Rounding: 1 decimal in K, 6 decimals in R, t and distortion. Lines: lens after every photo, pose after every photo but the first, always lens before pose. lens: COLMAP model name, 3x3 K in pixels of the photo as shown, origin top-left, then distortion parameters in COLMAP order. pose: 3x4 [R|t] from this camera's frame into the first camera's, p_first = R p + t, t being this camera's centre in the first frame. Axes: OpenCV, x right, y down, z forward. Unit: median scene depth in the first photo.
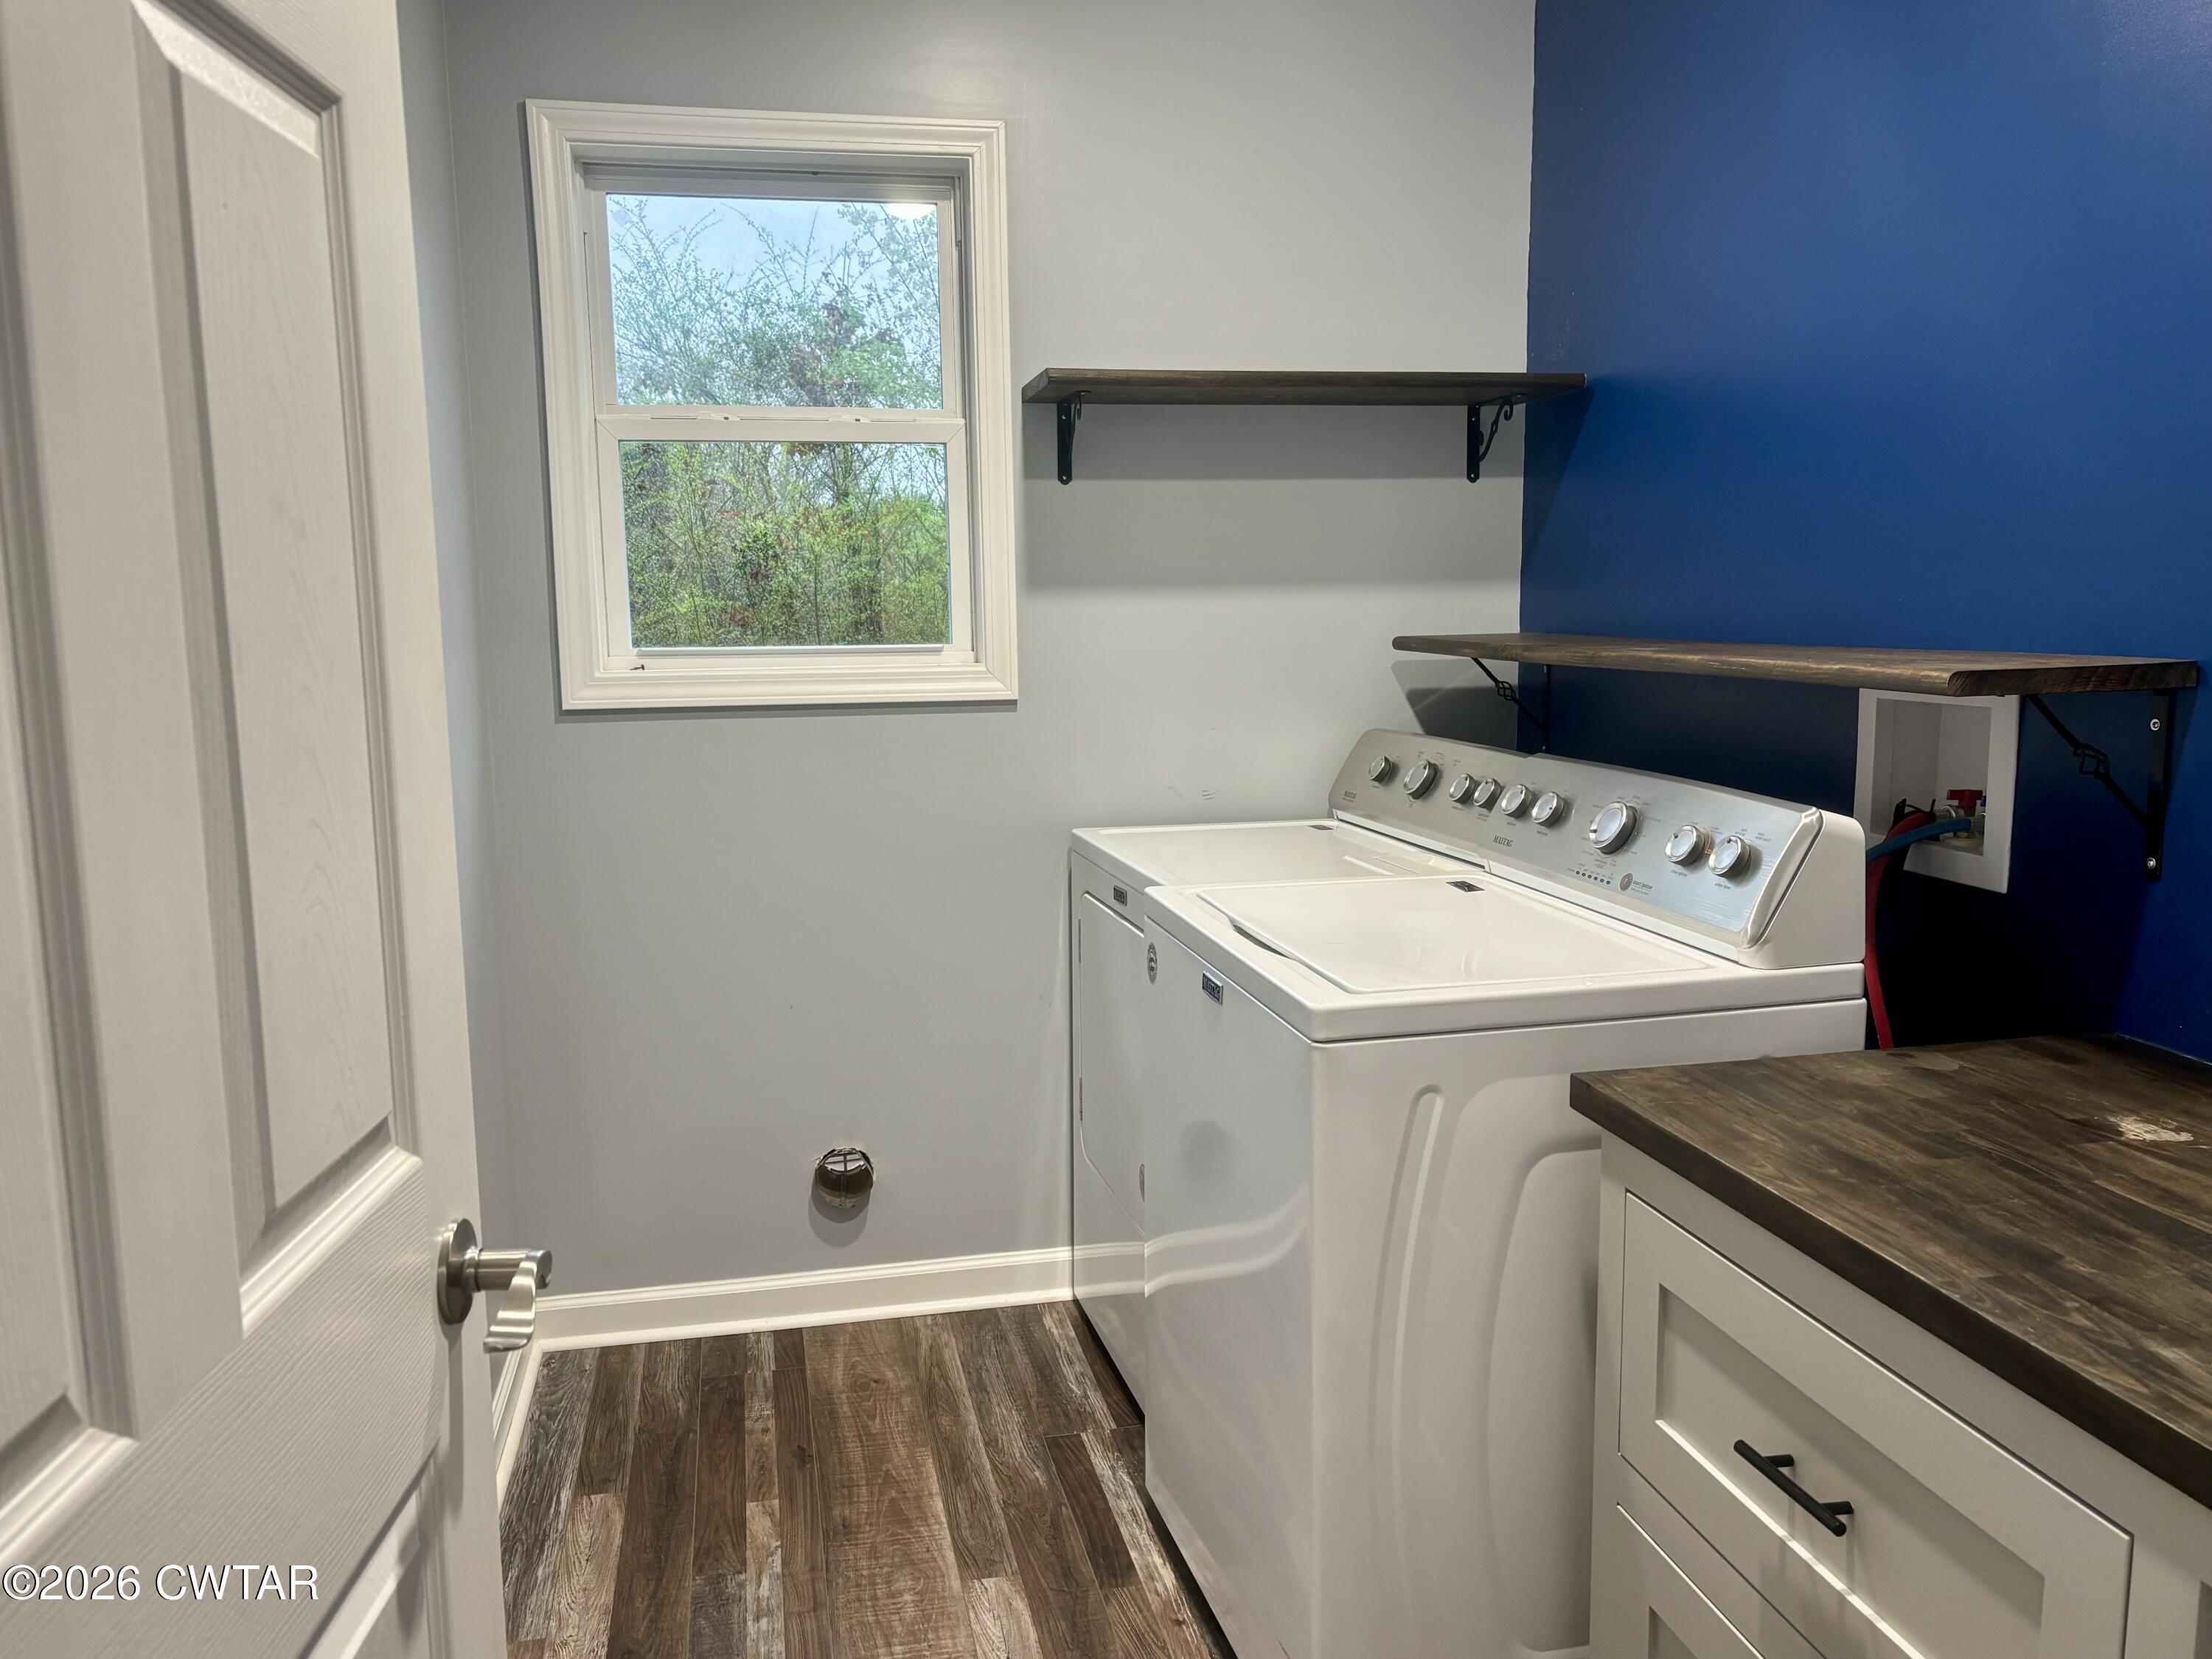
lens RADIAL K [[1723.0, 0, 1106.0], [0, 1723.0, 829.5], [0, 0, 1]] dist [-0.003107, -0.001680]
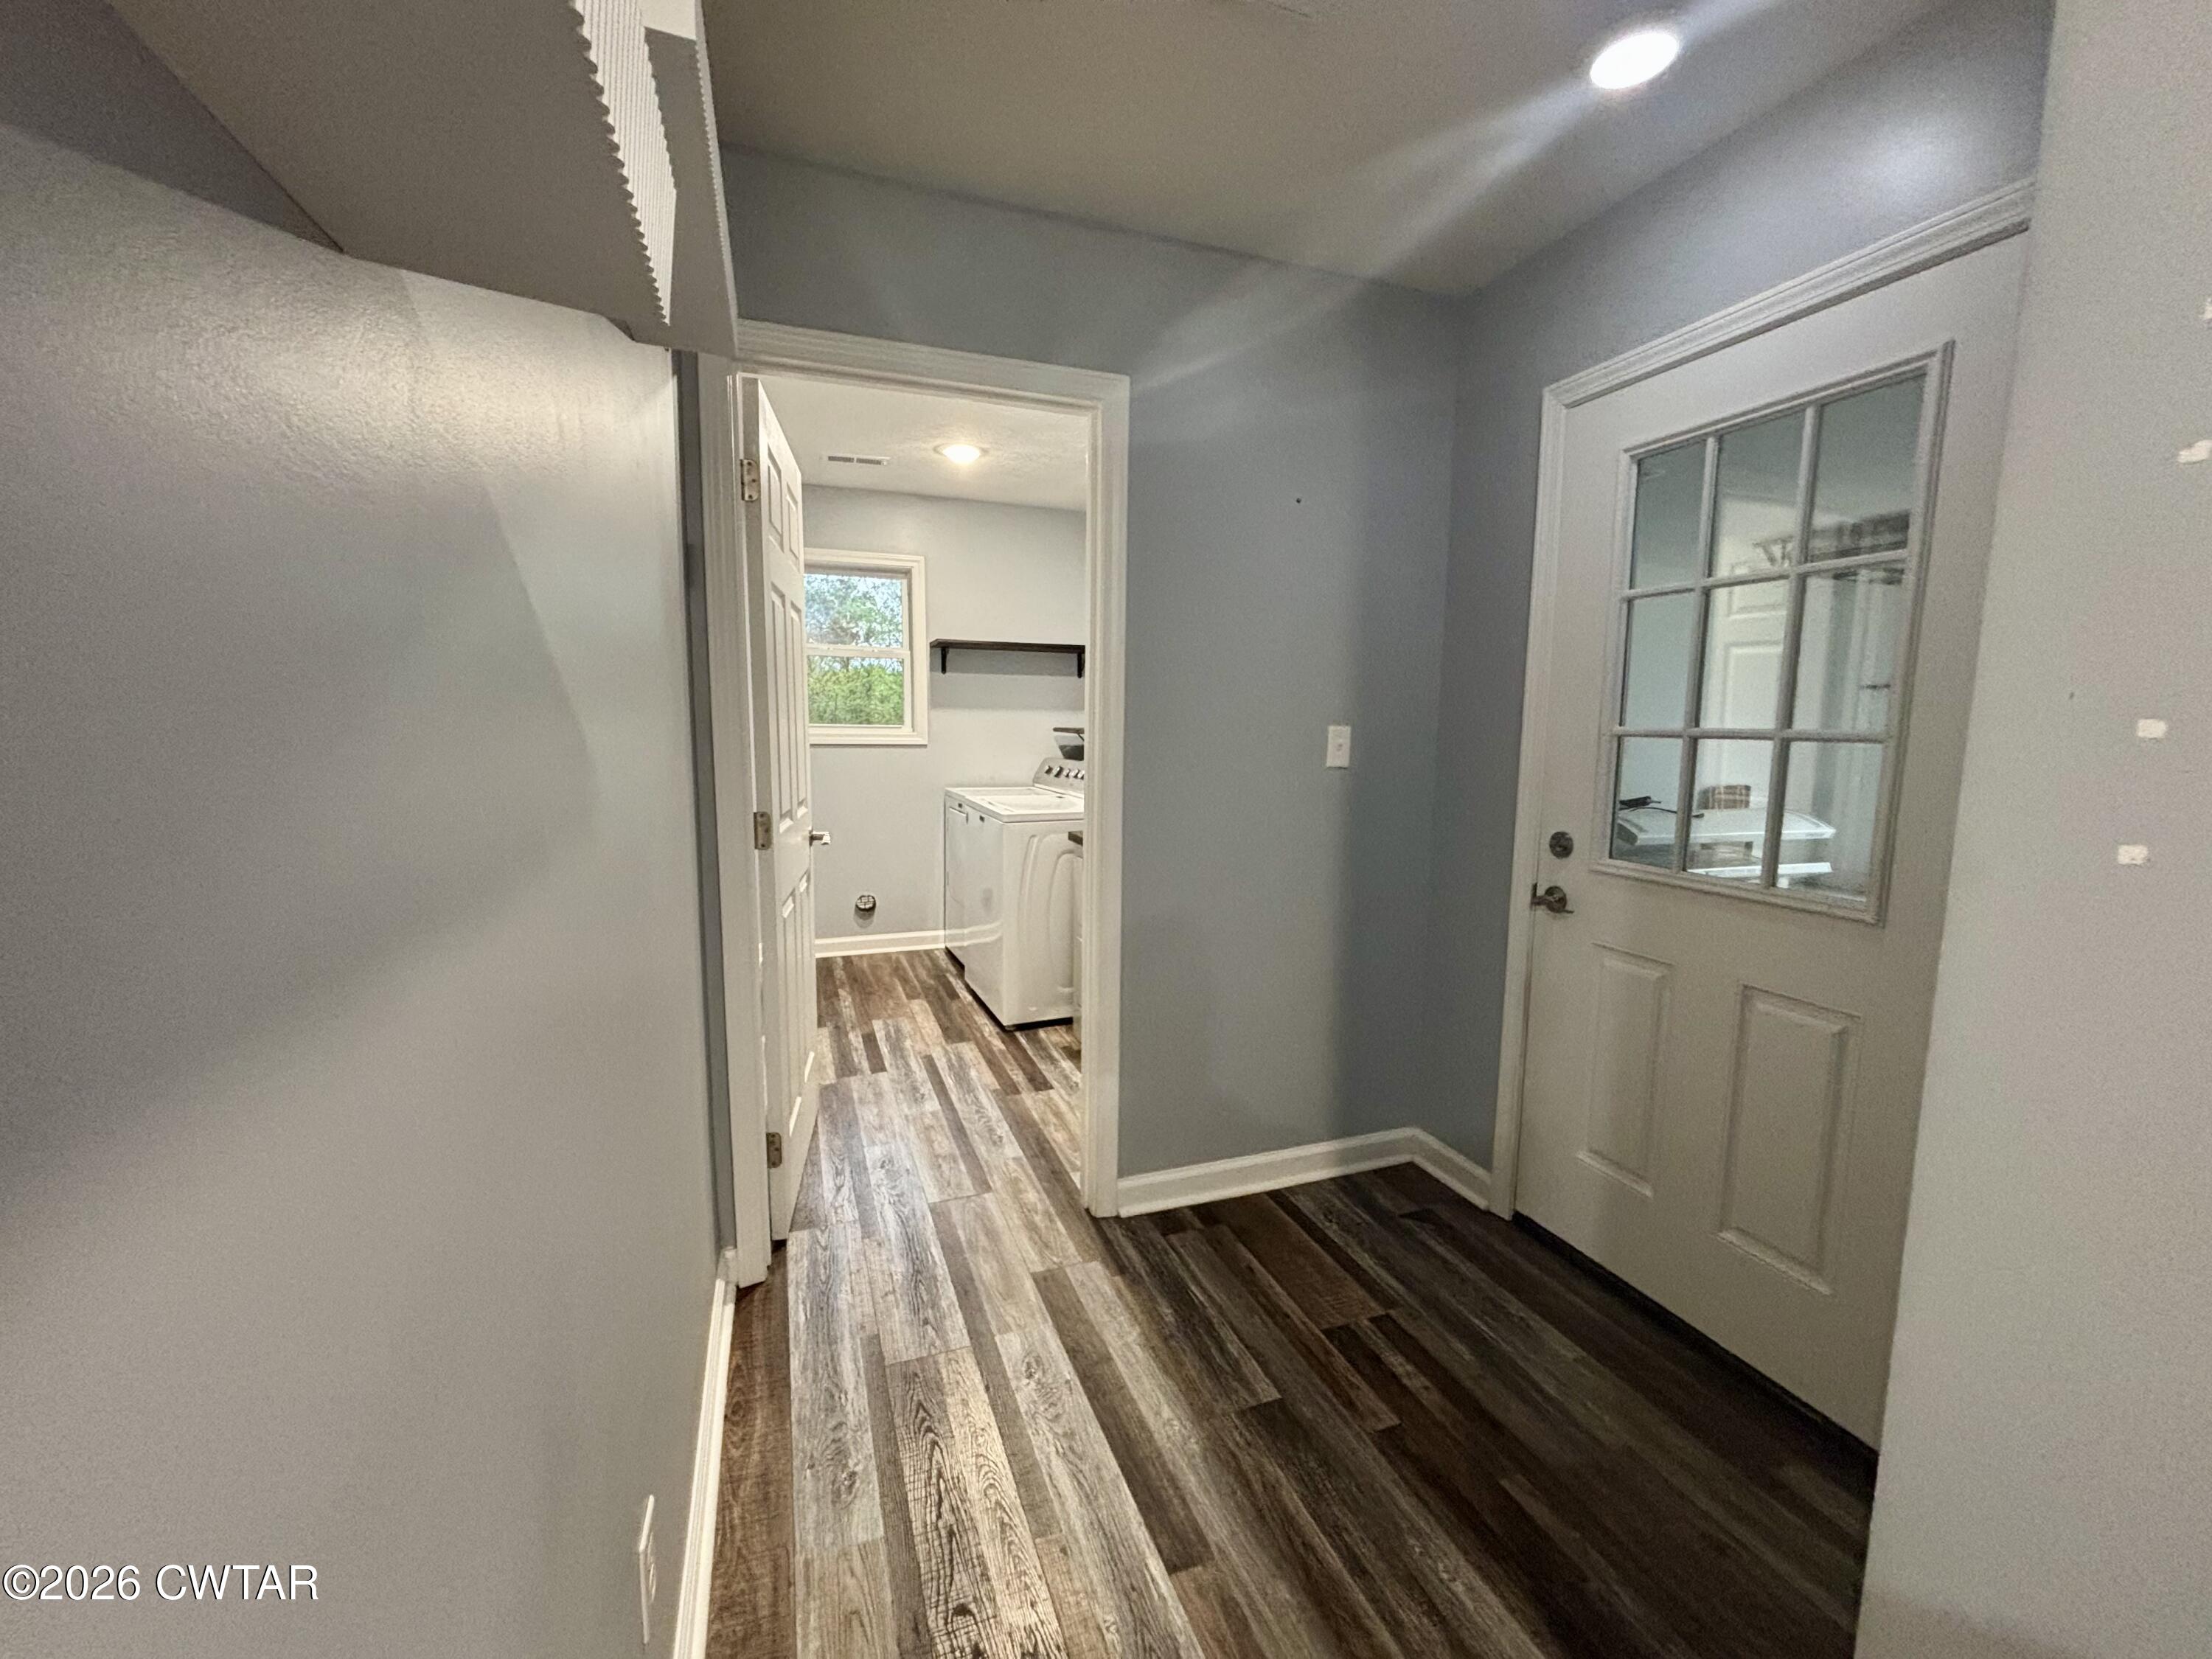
lens RADIAL K [[893.7, 0, 1106.0], [0, 893.7, 829.5], [0, 0, 1]] dist [-0.004197, -0.000412]
pose [[0.989320, 0.008101, 0.145538, 0.032941], [-0.006010, 0.999872, -0.014799, 0.098050], [-0.145639, 0.013766, 0.989242, -0.610555]]
